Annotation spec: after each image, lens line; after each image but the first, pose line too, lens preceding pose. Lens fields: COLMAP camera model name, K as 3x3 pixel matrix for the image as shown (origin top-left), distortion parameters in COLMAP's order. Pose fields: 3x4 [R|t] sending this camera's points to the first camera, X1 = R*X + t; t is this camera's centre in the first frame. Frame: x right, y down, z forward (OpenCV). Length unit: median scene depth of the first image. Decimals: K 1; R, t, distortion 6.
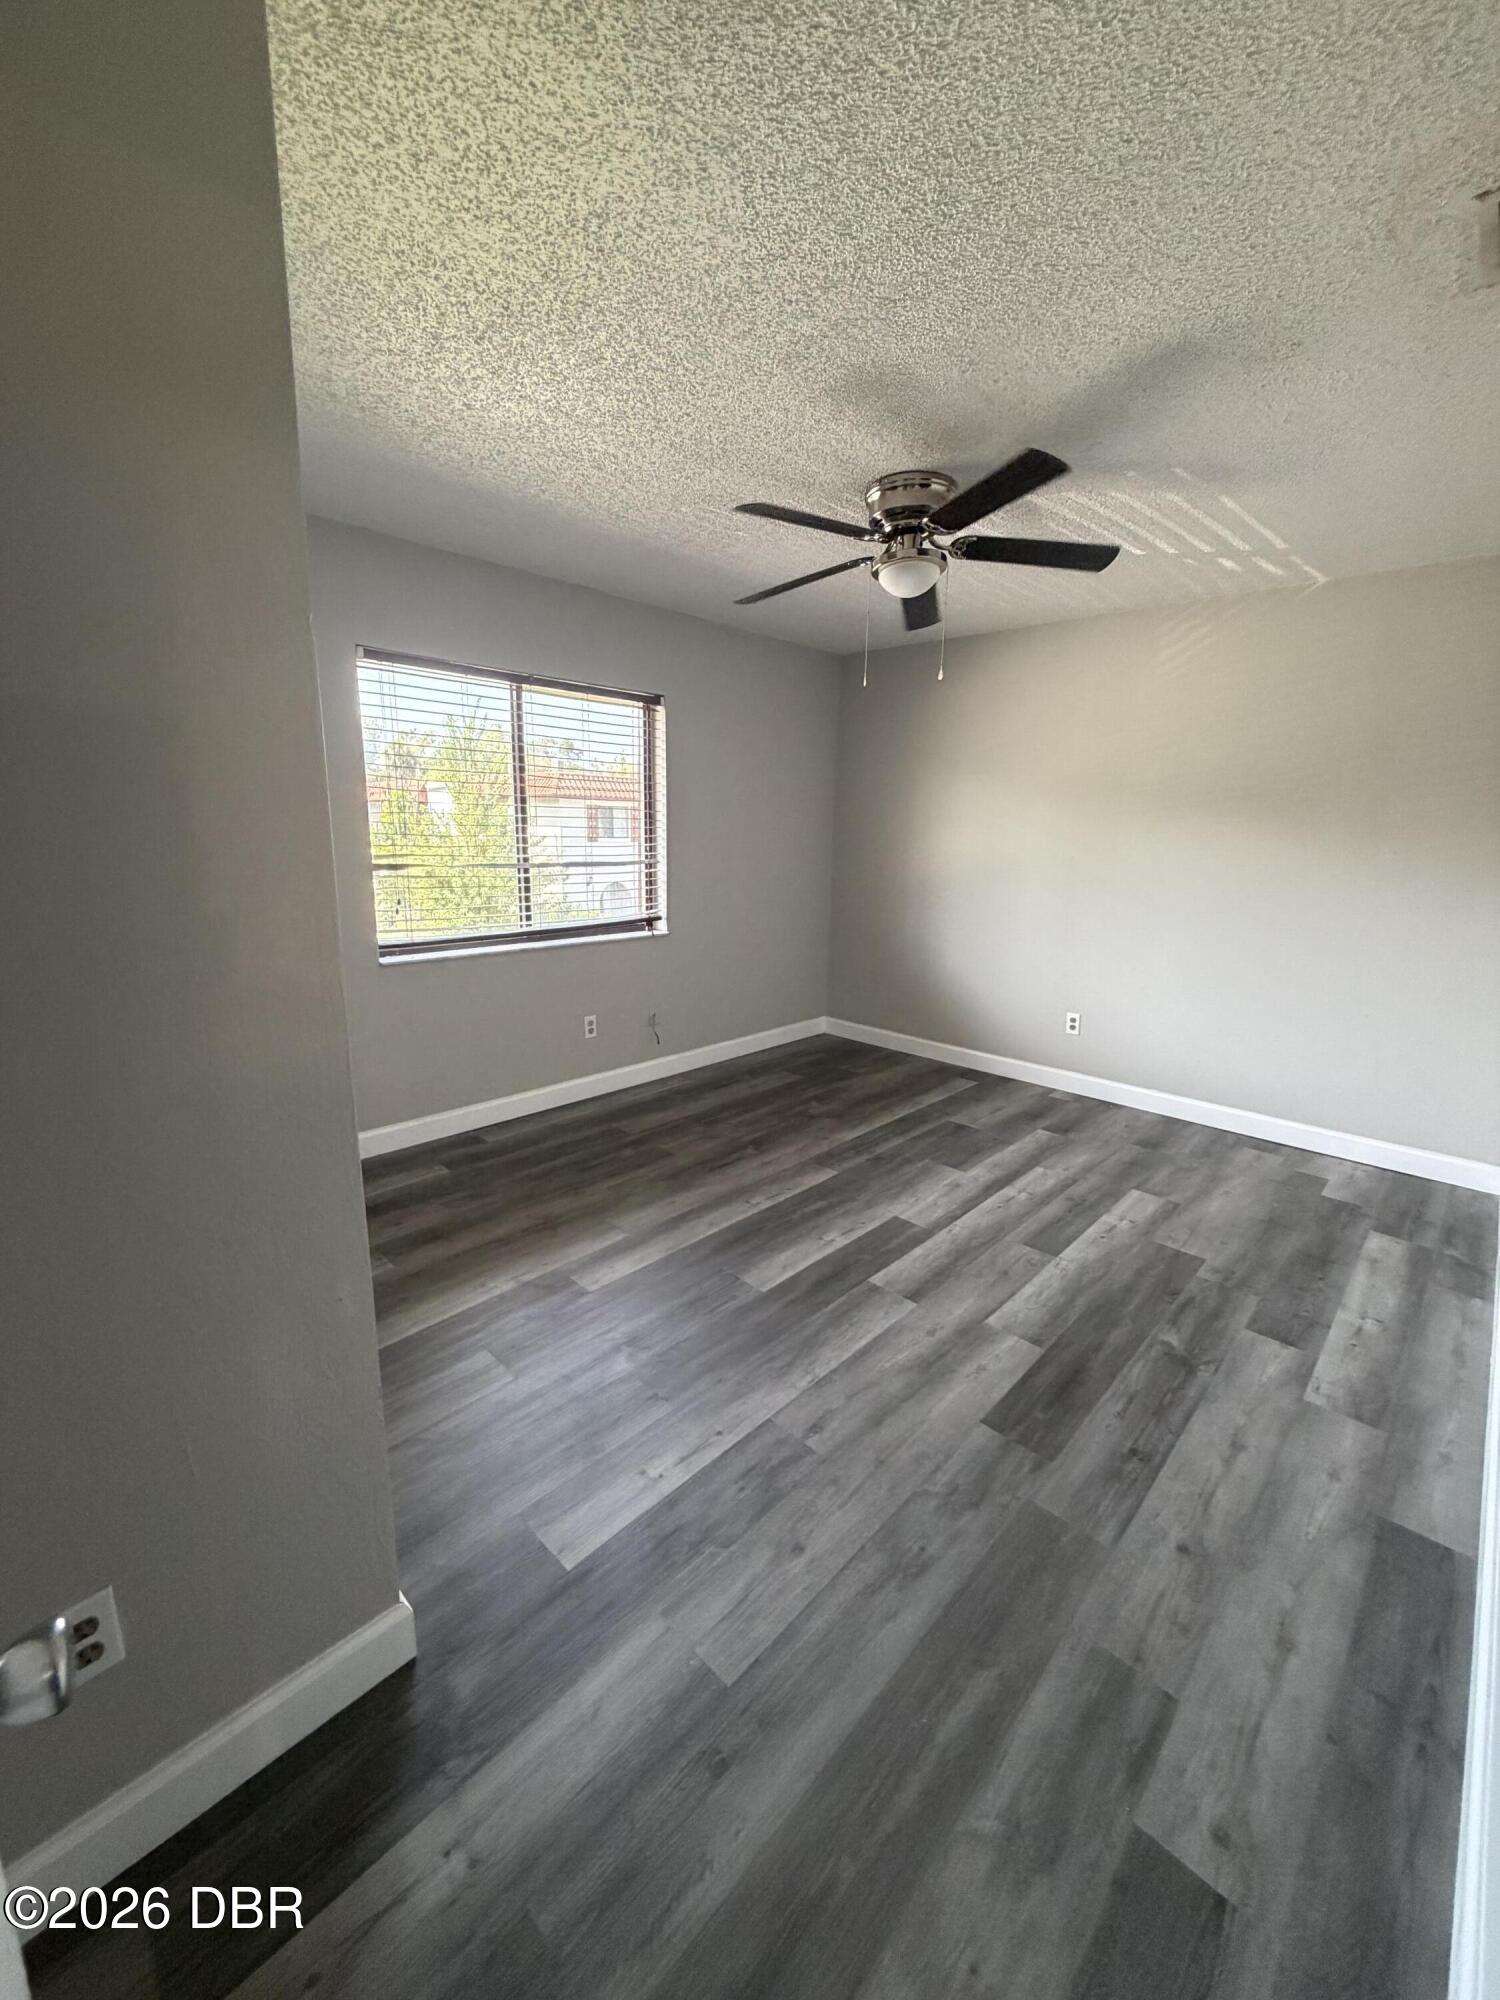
lens RADIAL K [[802.7, 0, 748.0], [0, 802.7, 1008.6], [0, 0, 1]] dist [0.001523, 0.000565]
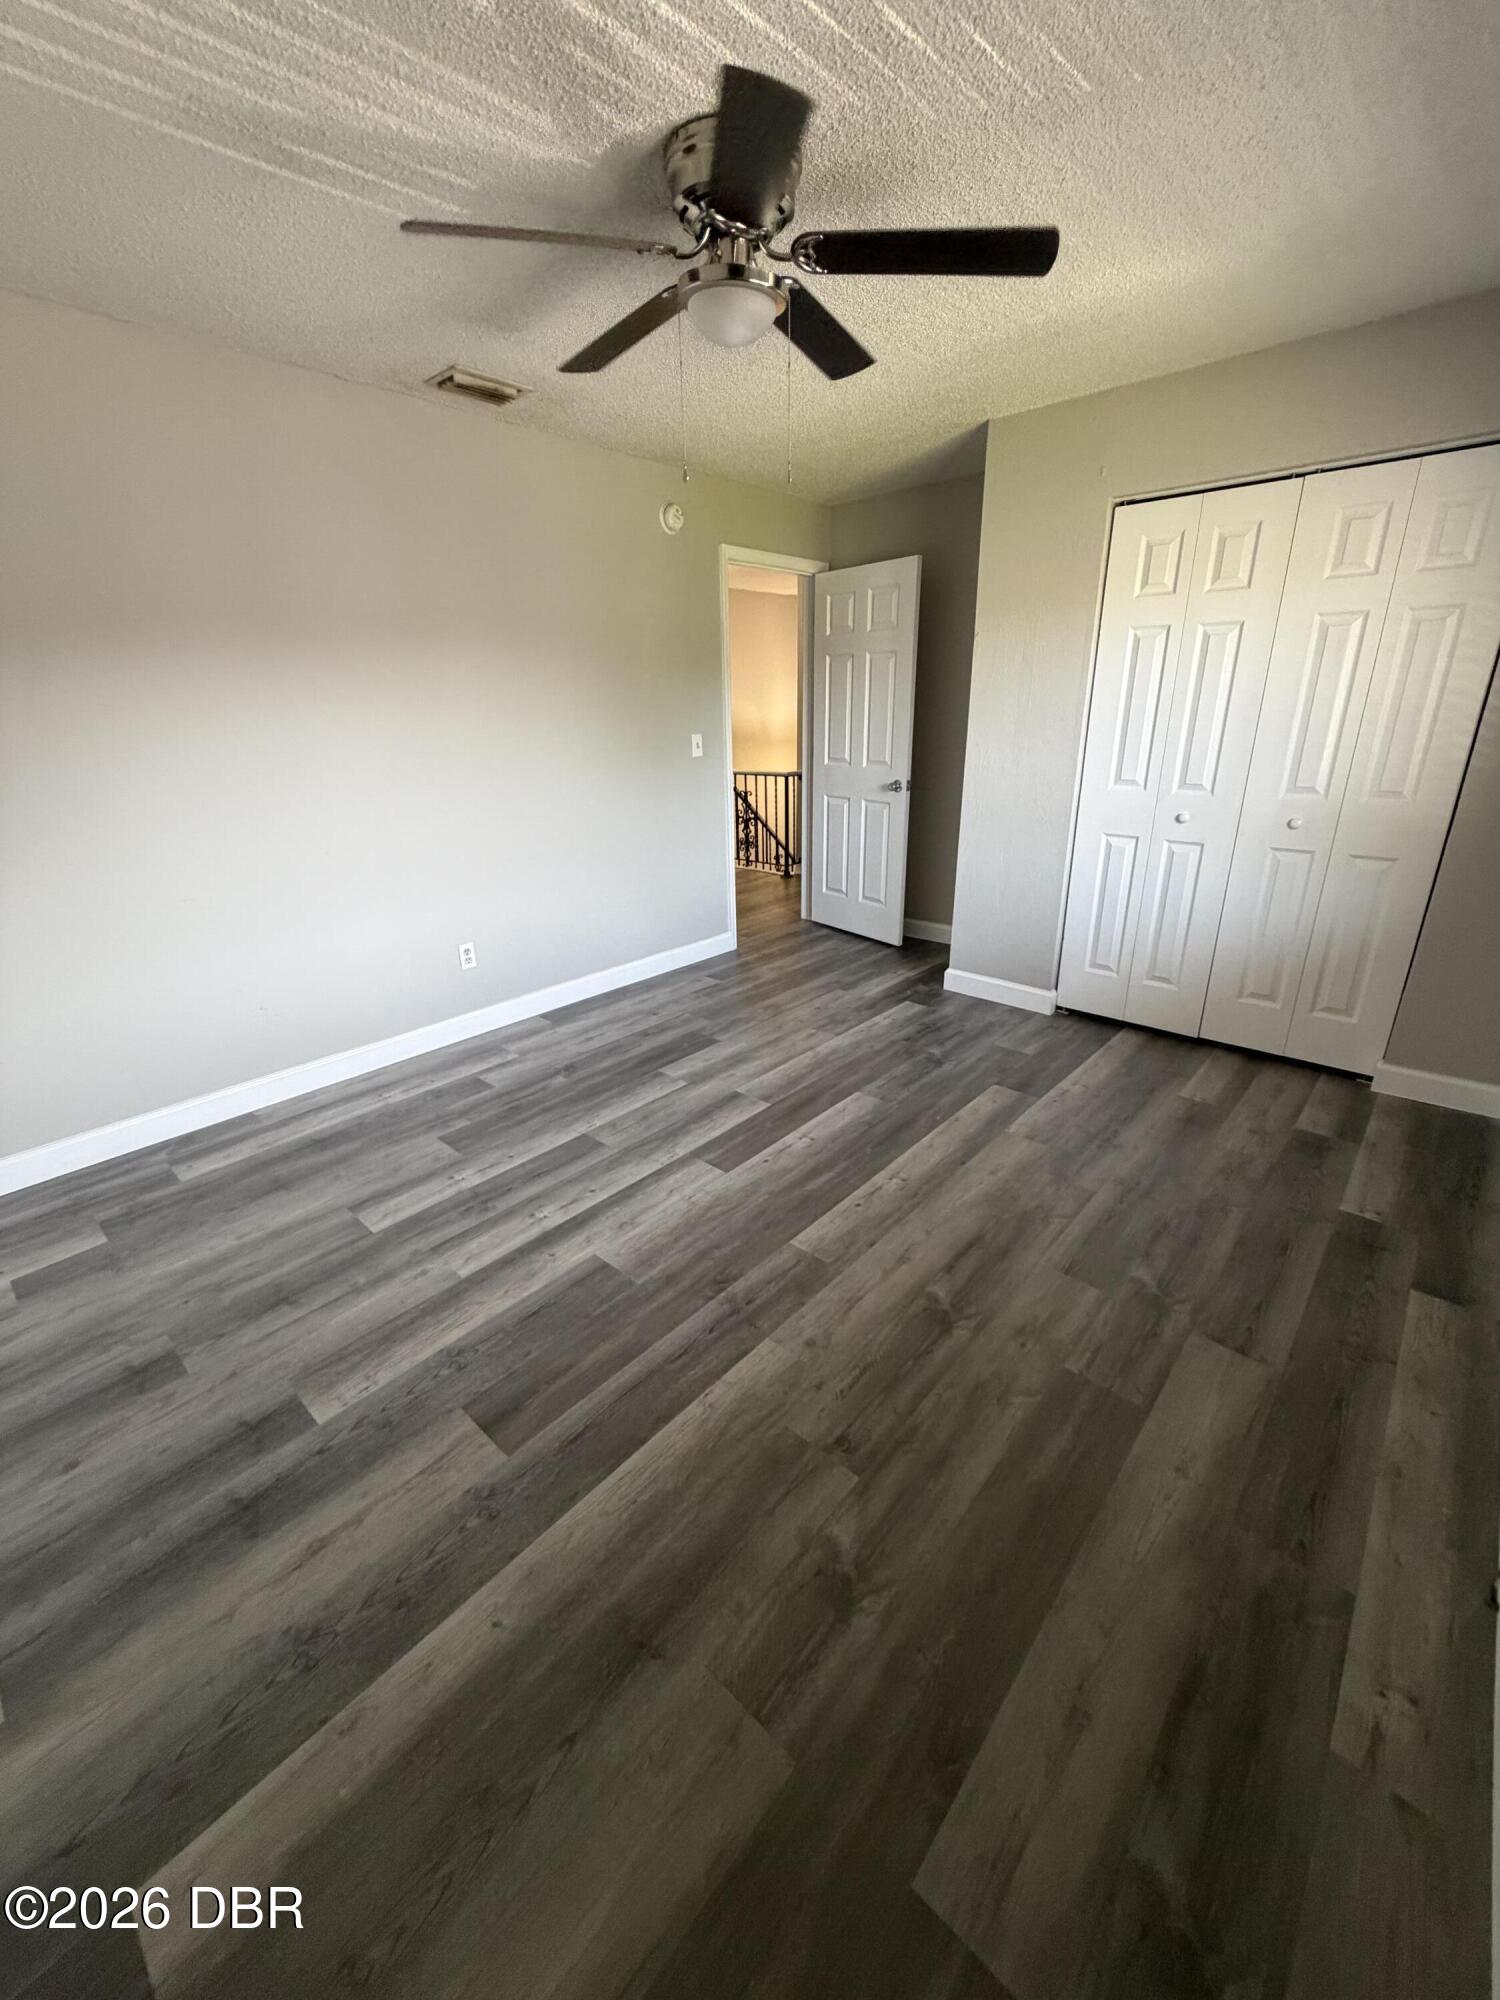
lens RADIAL K [[802.7, 0, 745.8], [0, 802.7, 996.0], [0, 0, 1]] dist [0.001523, 0.000565]
pose [[-0.999635, 0.007724, -0.025890, 0.185921], [-0.007760, 0.835815, 0.548956, -0.374938], [0.025879, 0.548957, -0.835450, 1.636714]]
